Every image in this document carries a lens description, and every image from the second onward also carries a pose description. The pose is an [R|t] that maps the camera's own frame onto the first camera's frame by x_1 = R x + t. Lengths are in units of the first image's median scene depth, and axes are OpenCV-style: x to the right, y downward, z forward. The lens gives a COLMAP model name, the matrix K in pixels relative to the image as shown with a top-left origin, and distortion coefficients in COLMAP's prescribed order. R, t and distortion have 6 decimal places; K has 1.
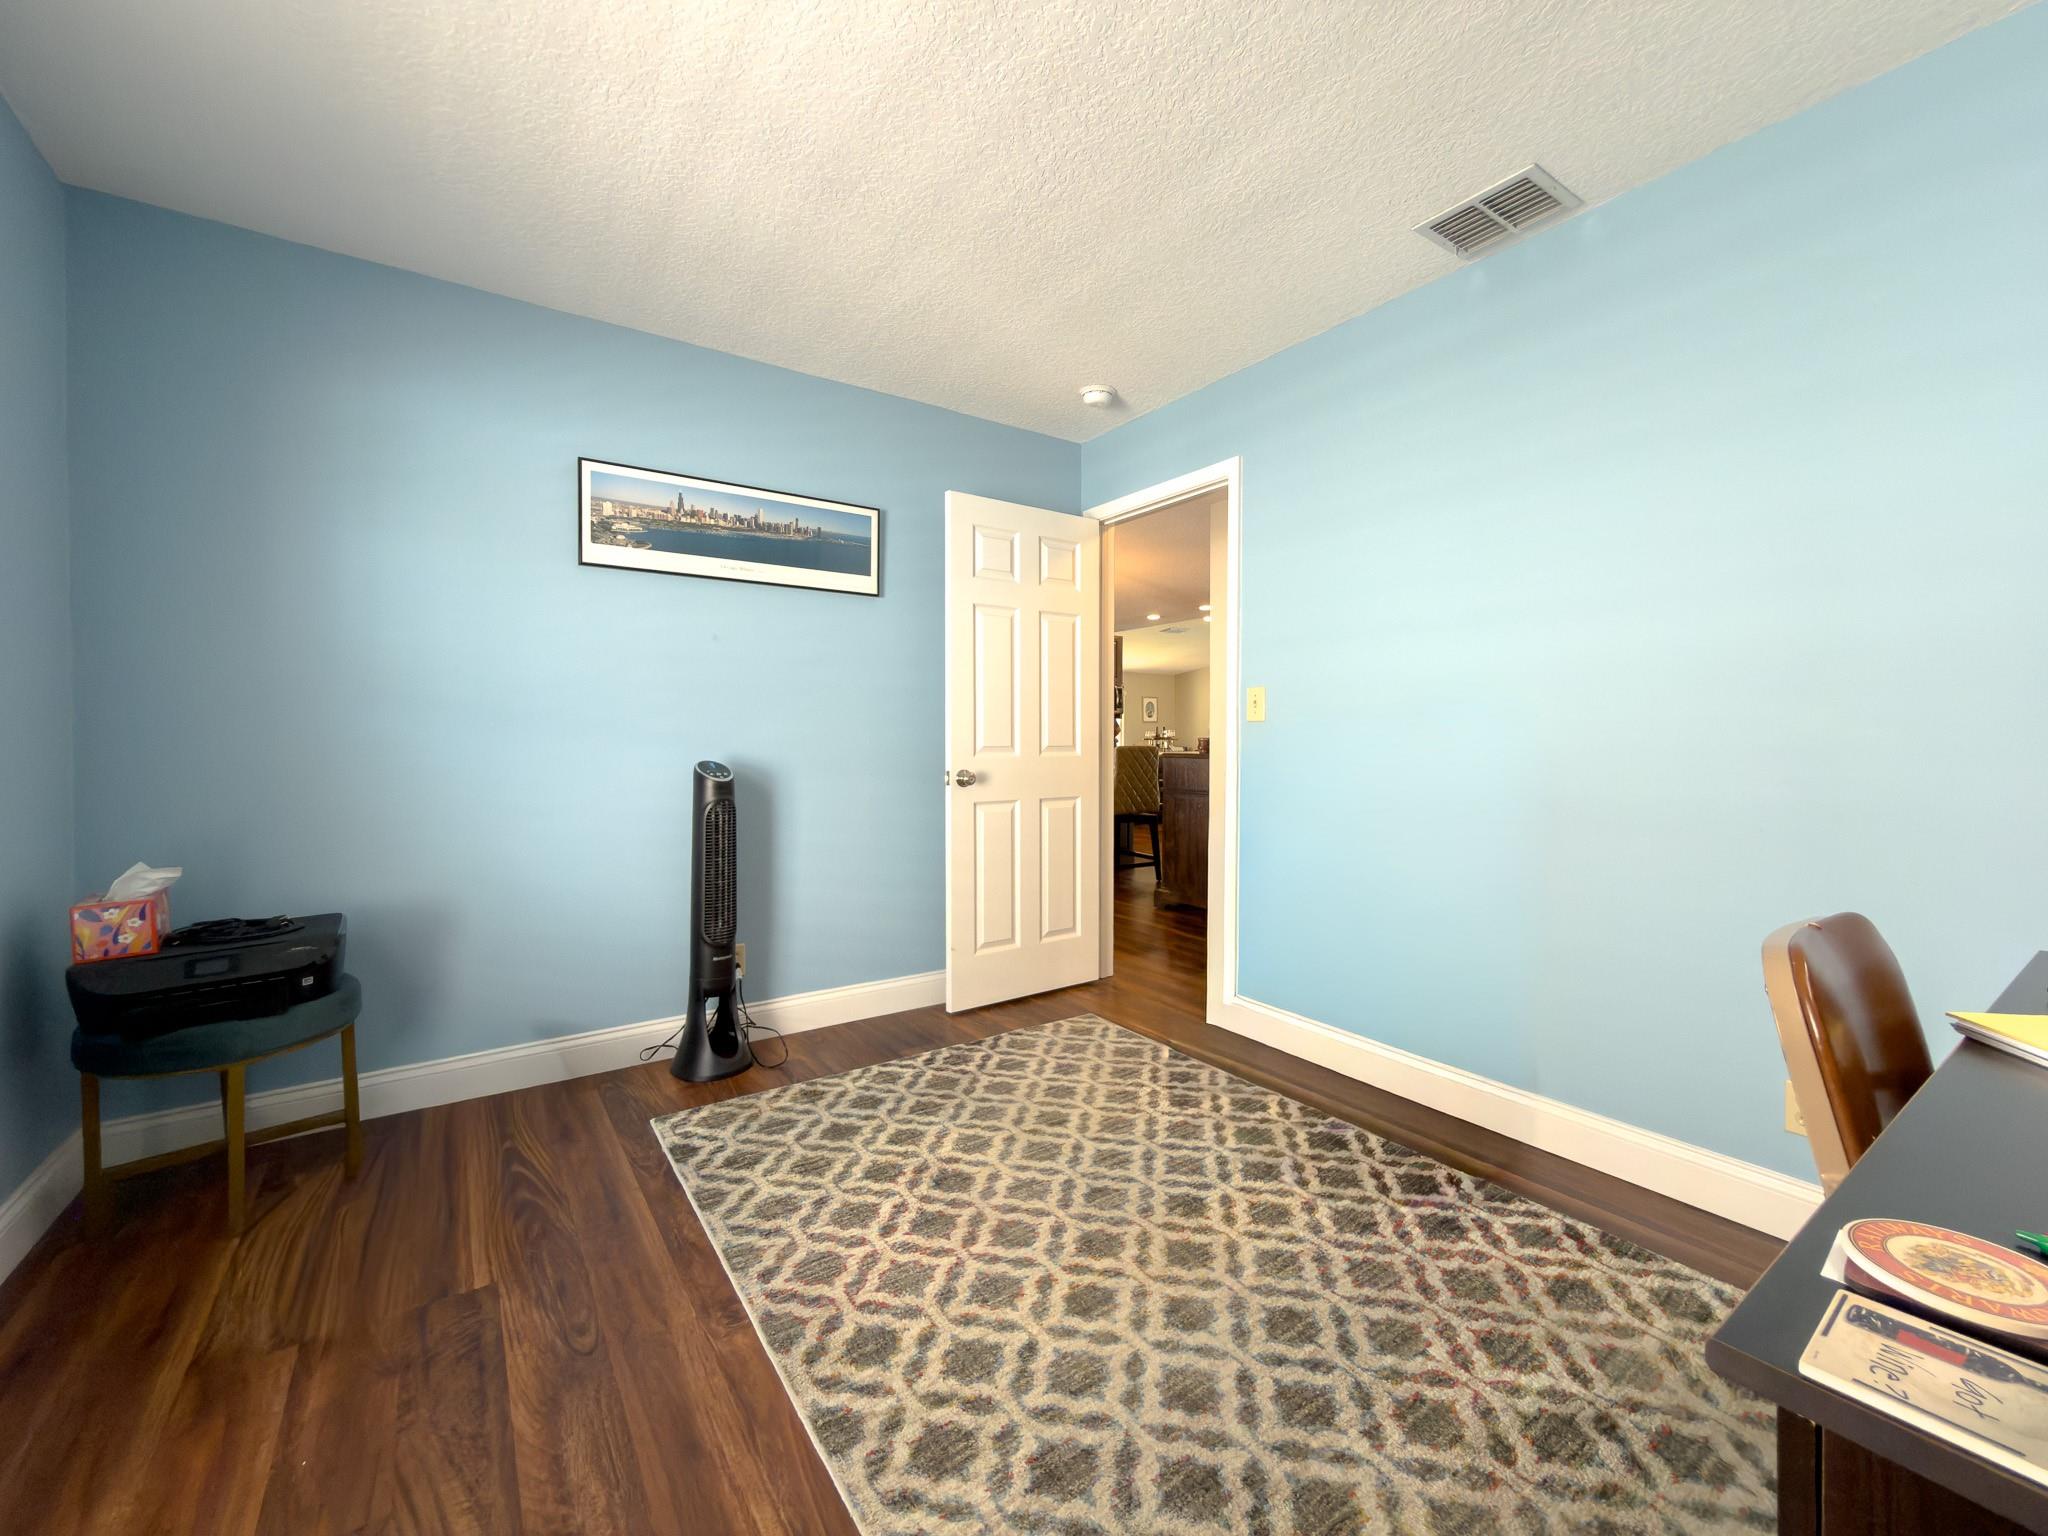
lens RADIAL K [[838.8, 0, 1040.6], [0, 838.8, 737.8], [0, 0, 1]] dist [0.000016, -0.000301]
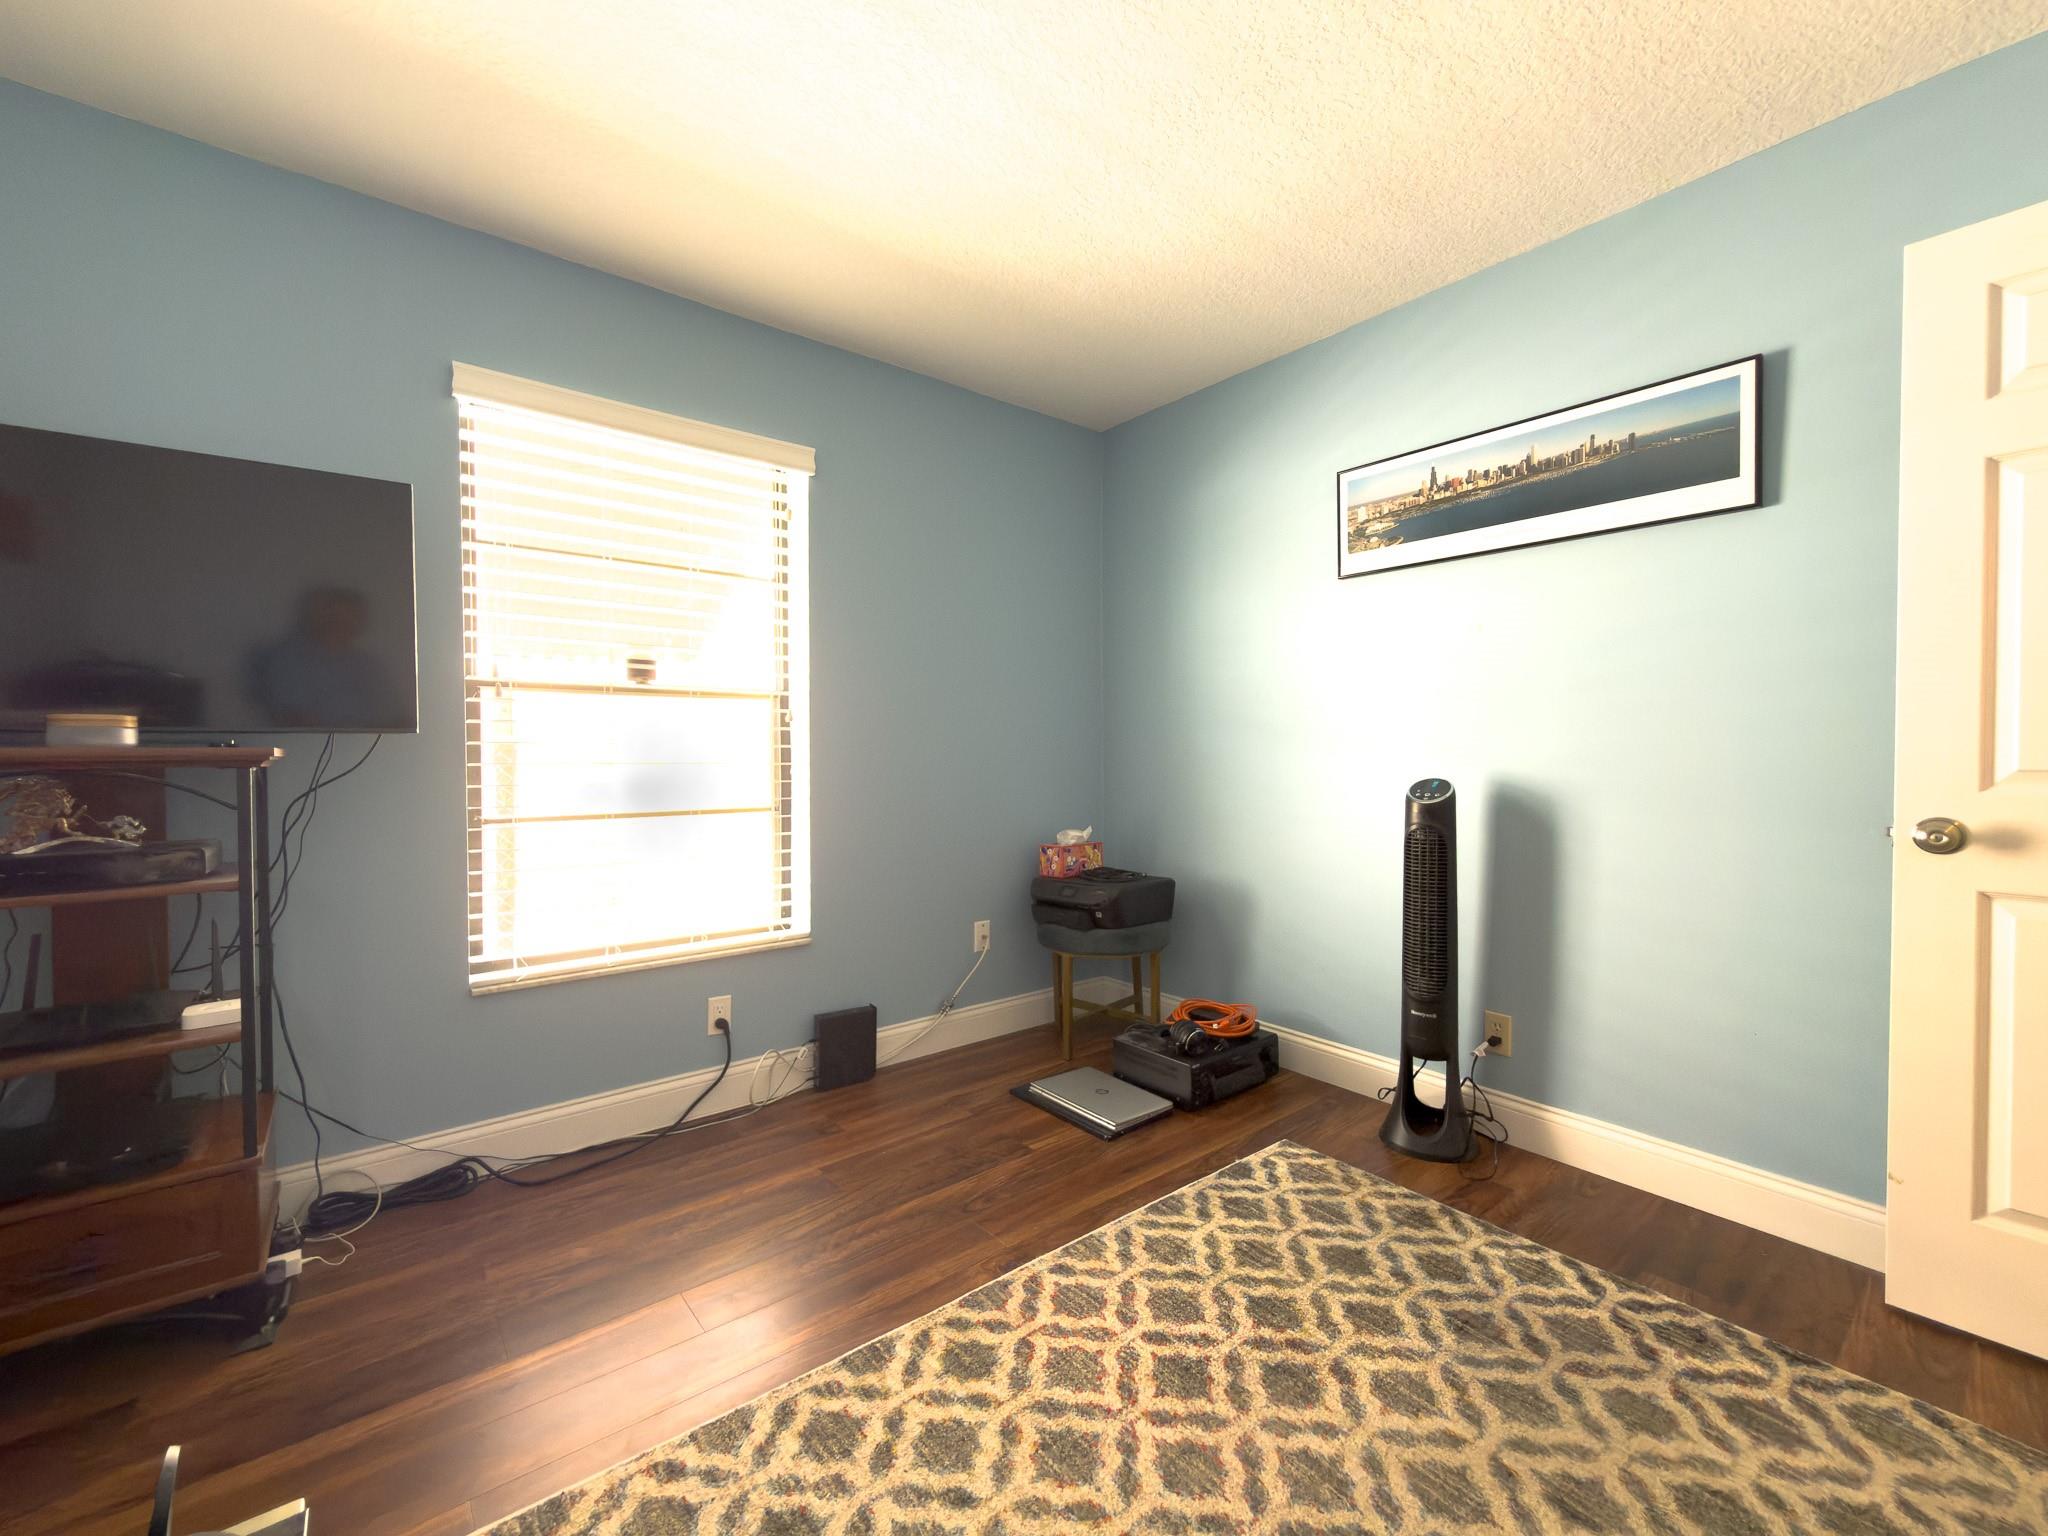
lens RADIAL K [[838.8, 0, 1006.3], [0, 838.8, 760.6], [0, 0, 1]] dist [0.000016, -0.000301]
pose [[0.047797, 0.011656, -0.998789, 0.484367], [0.002446, 0.999928, 0.011786, -0.001903], [0.998854, -0.003006, 0.047765, 0.609661]]
